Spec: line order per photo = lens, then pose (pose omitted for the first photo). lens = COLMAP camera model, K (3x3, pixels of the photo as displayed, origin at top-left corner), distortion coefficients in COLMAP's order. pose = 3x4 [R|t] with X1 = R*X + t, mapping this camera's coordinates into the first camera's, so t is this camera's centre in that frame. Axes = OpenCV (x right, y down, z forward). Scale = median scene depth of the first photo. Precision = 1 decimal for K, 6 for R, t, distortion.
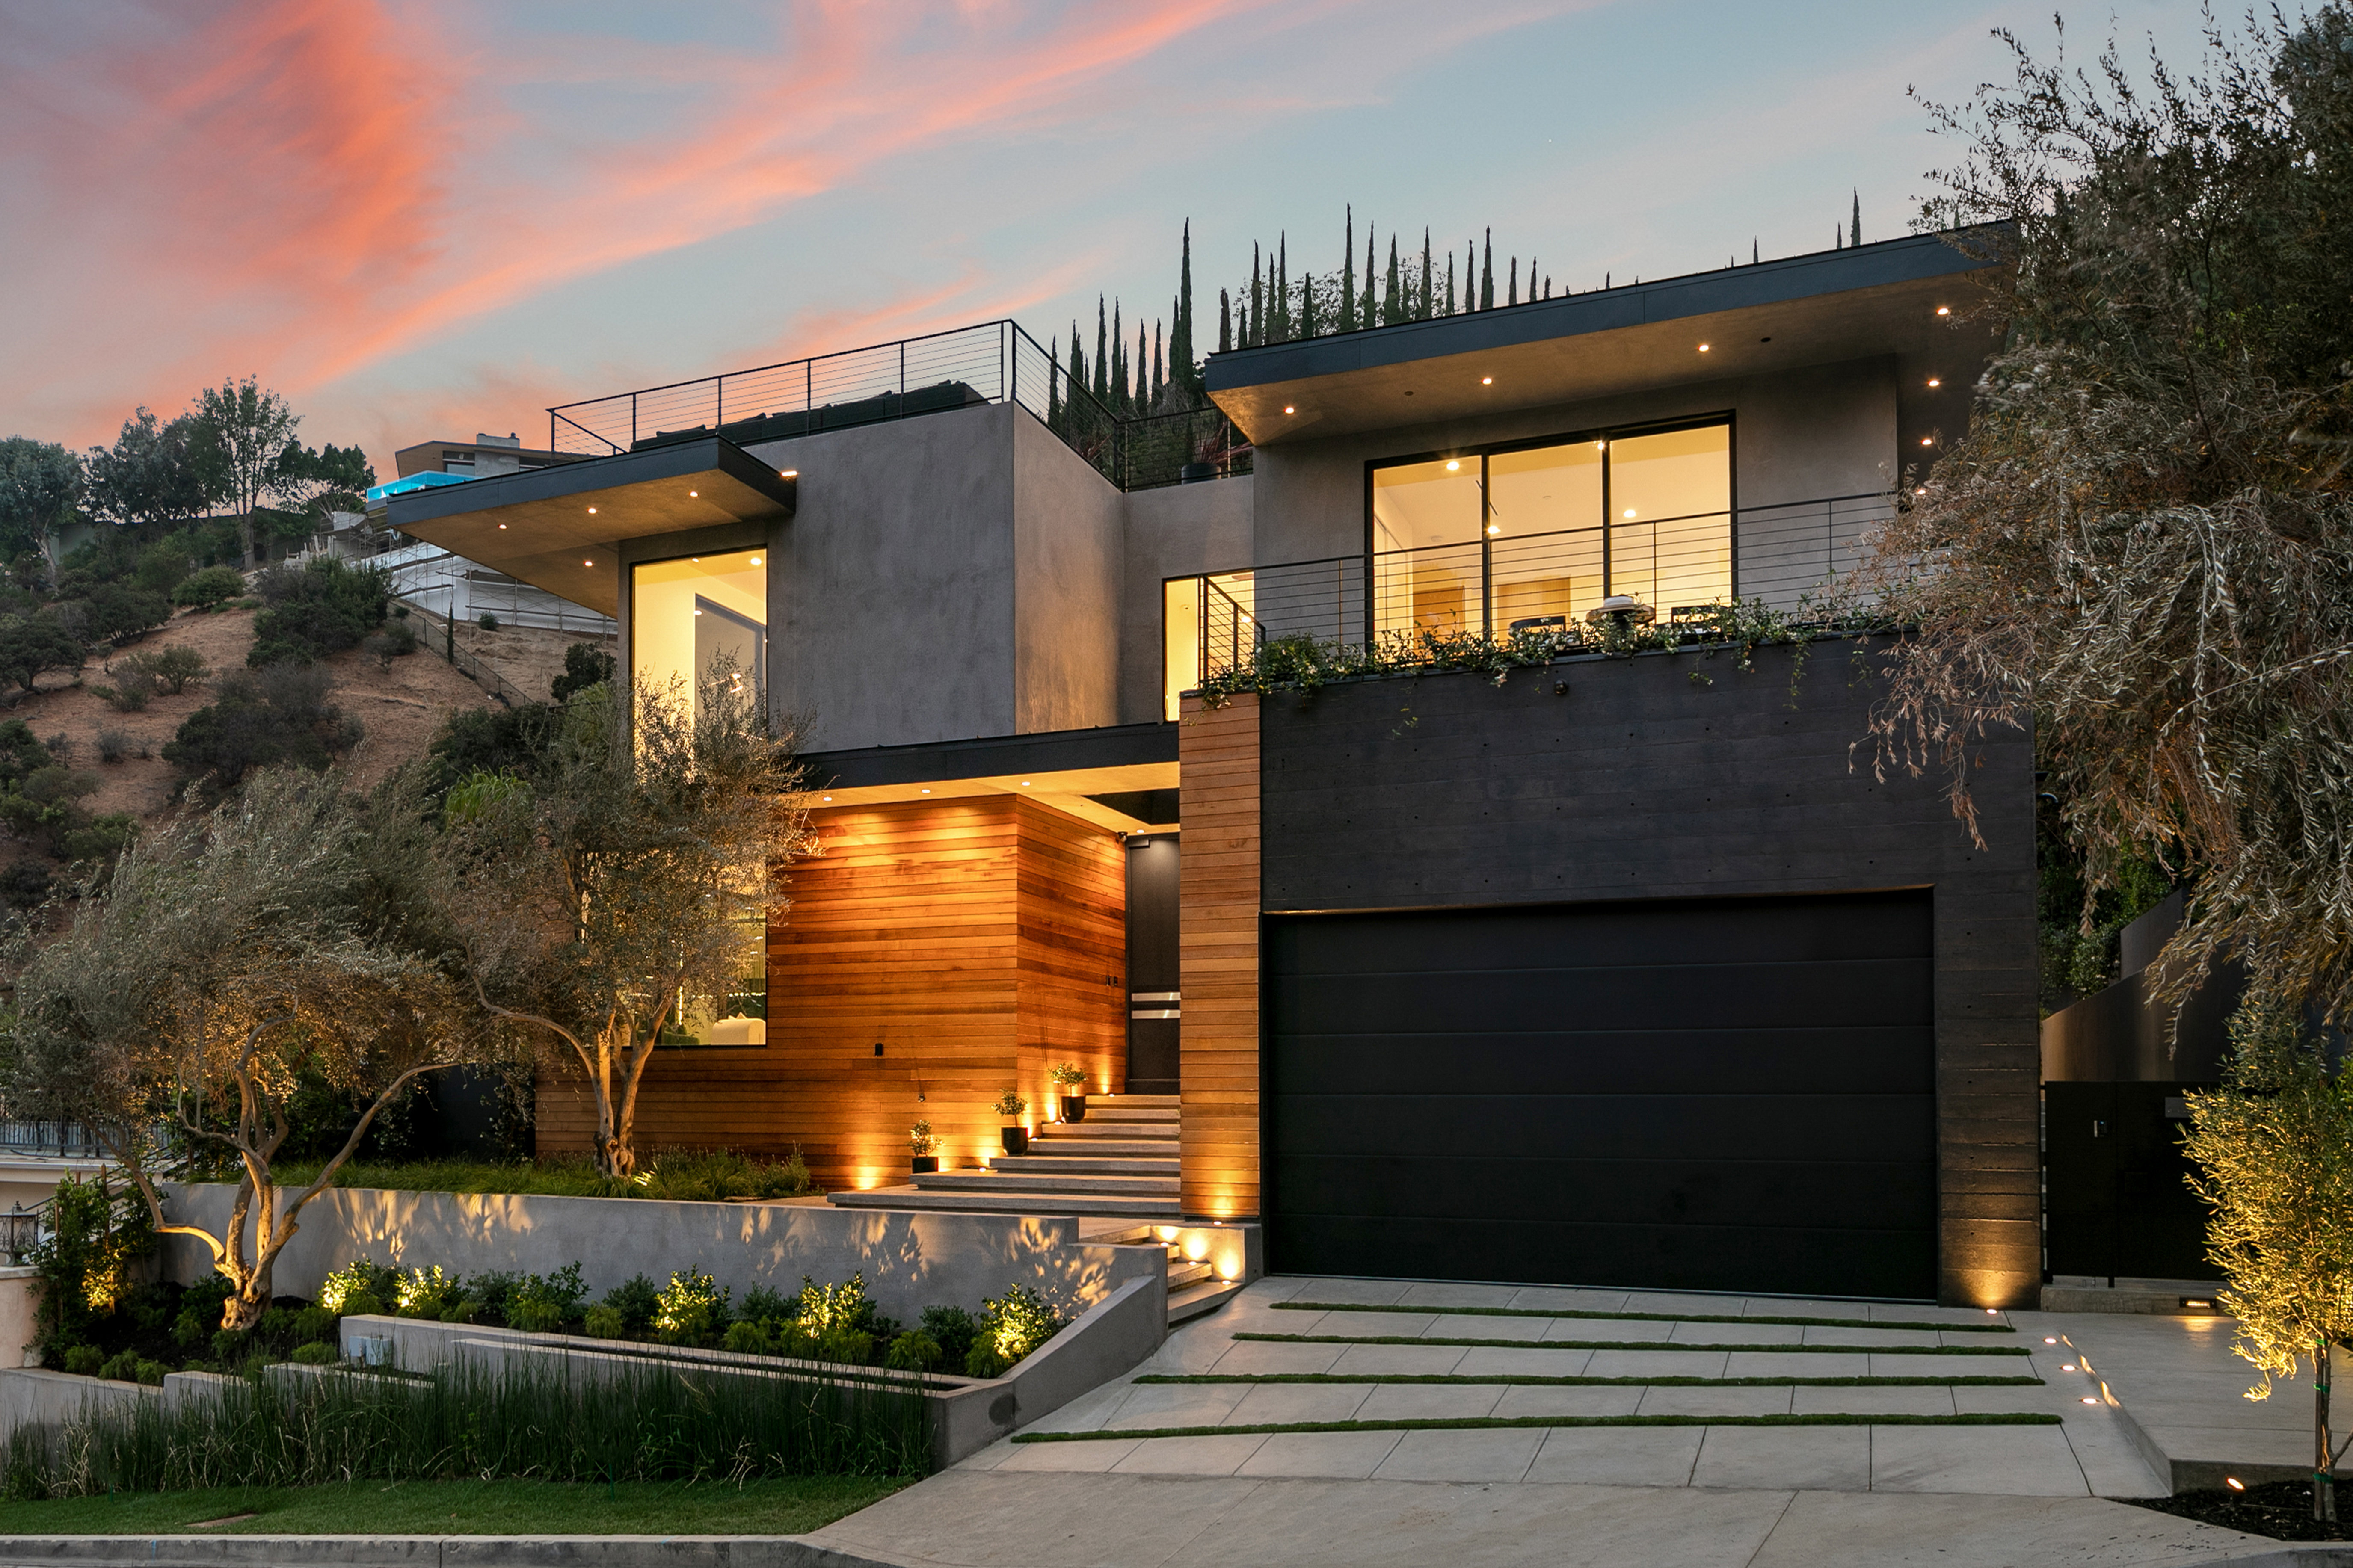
lens RADIAL K [[1600.1, 0, 1183.4], [0, 1600.1, 850.1], [0, 0, 1]] dist [-0.007437, -0.000274]
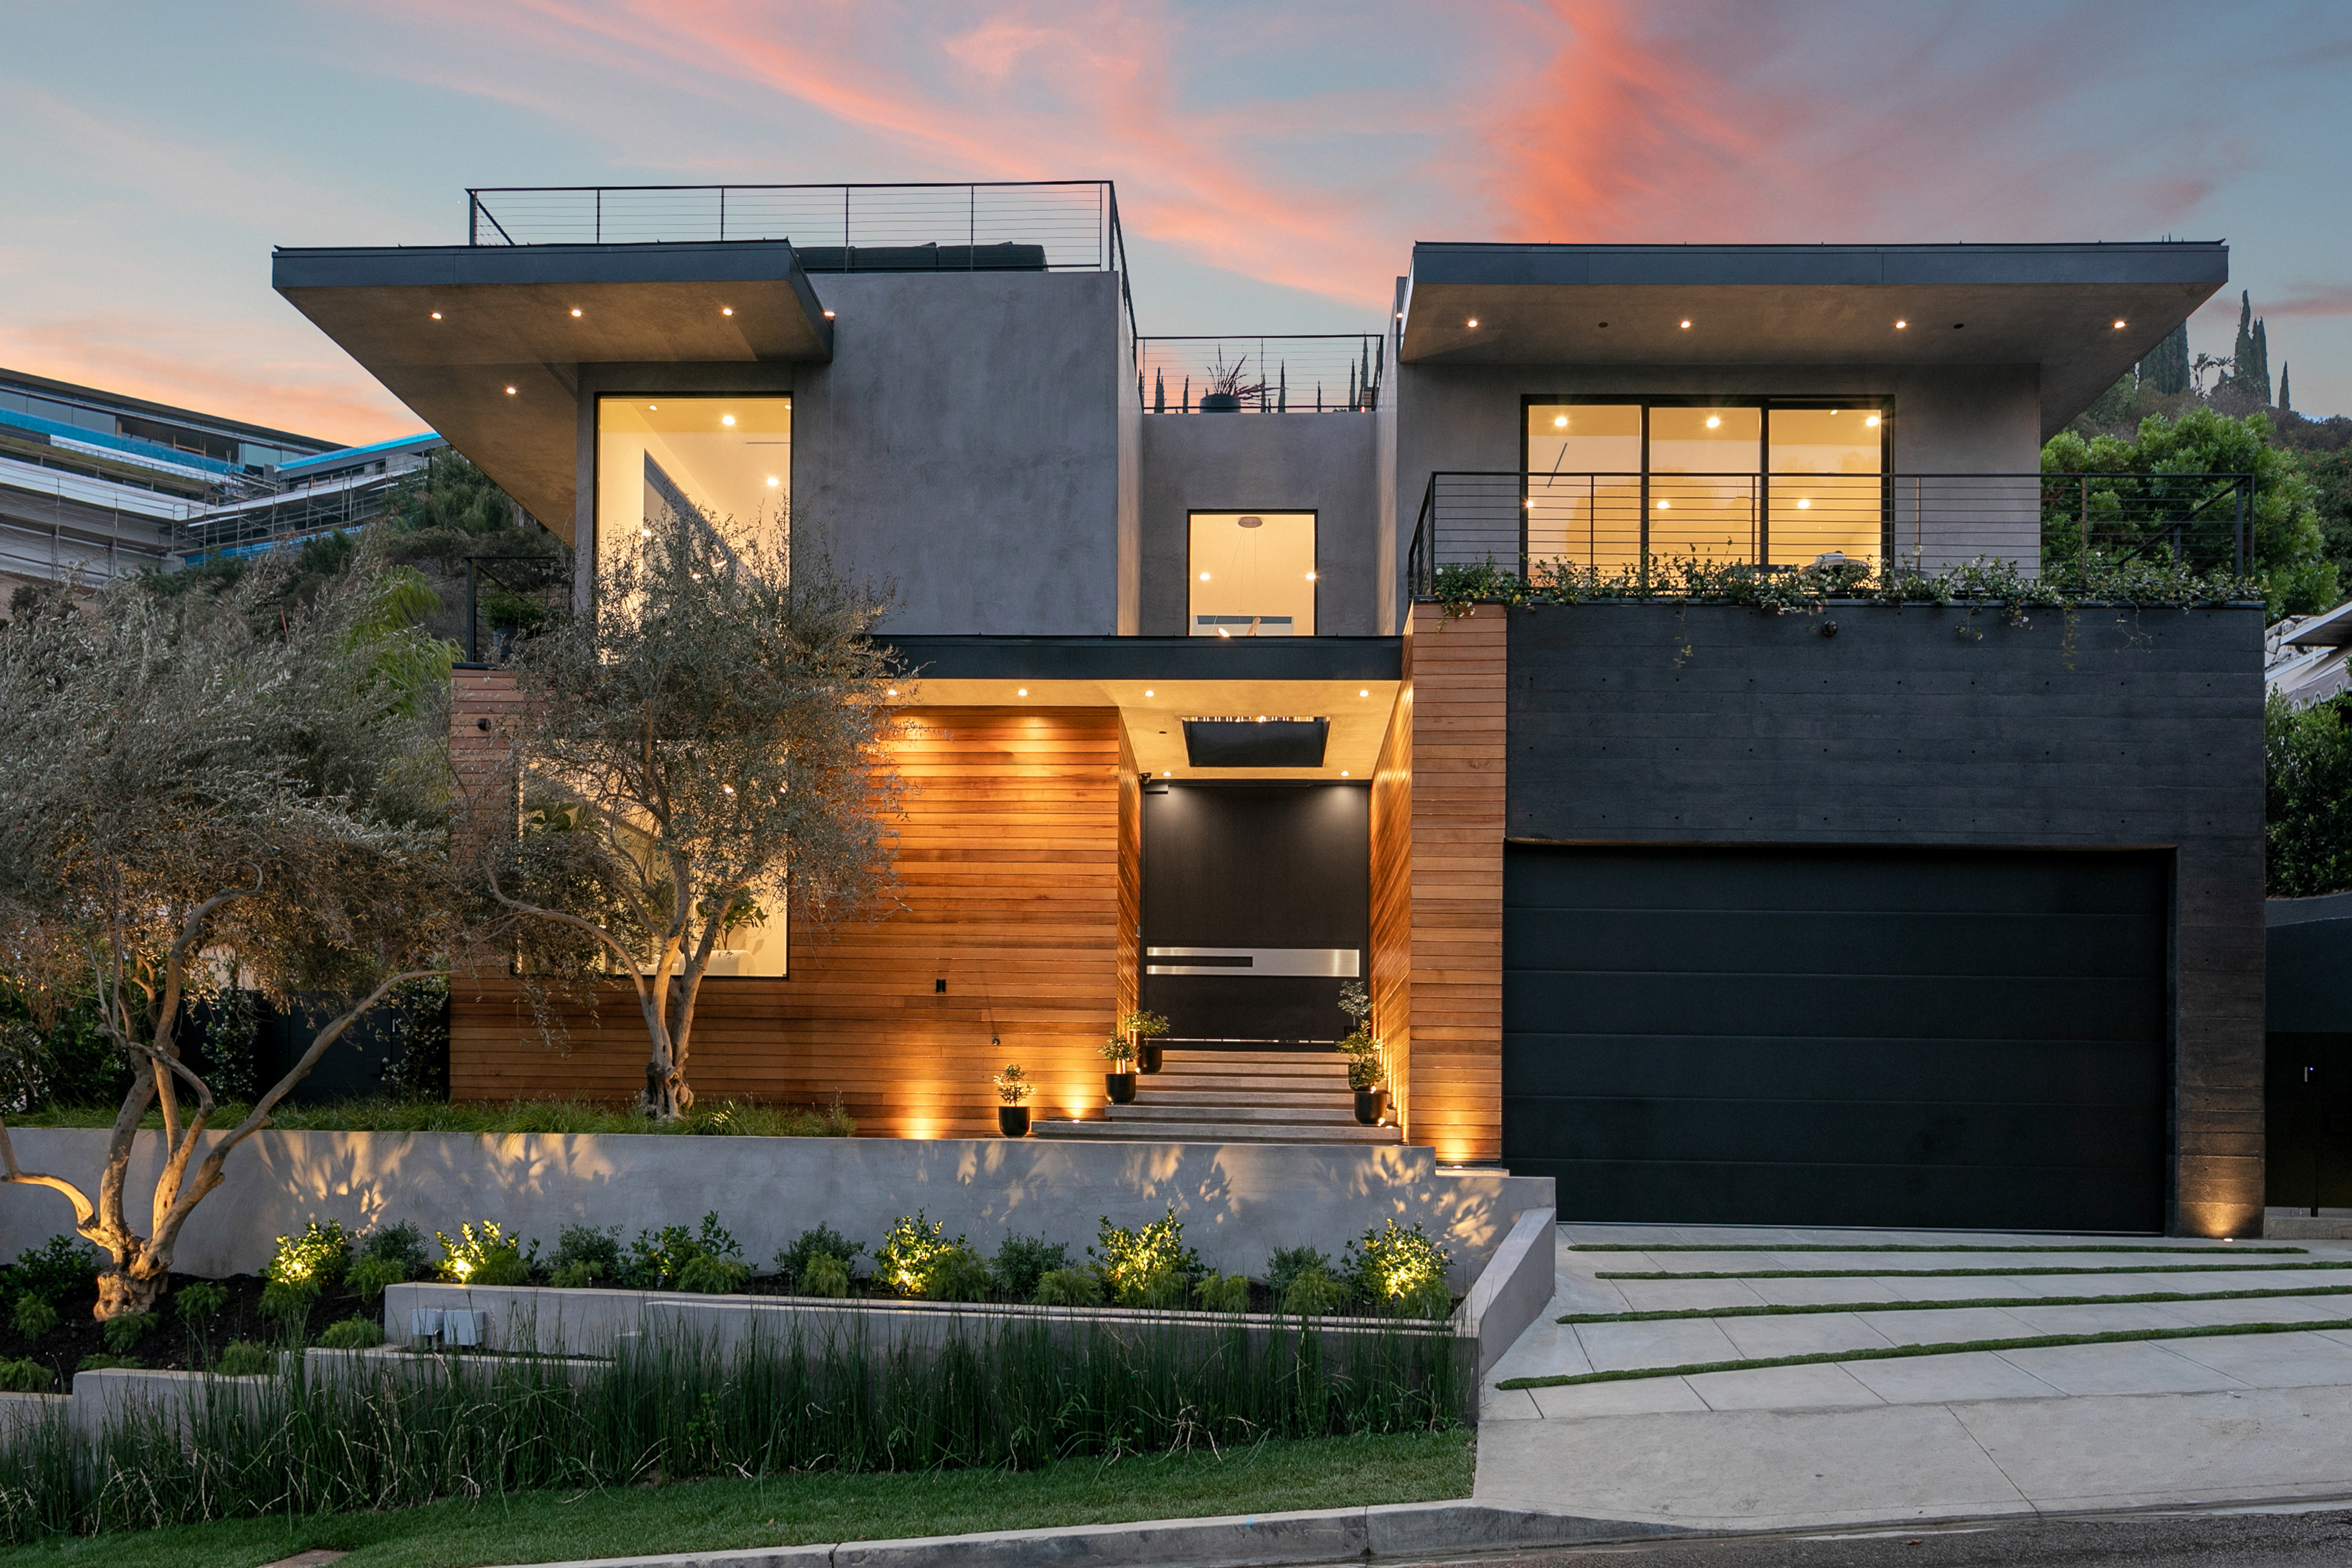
lens RADIAL K [[1505.8, 0, 1176.5], [0, 1505.8, 947.0], [0, 0, 1]] dist [-0.004558, 0.000521]
pose [[0.946092, 0.054808, 0.319226, -0.377869], [-0.065532, 0.997587, 0.022941, 0.087084], [-0.317199, -0.042624, 0.947401, 0.206133]]
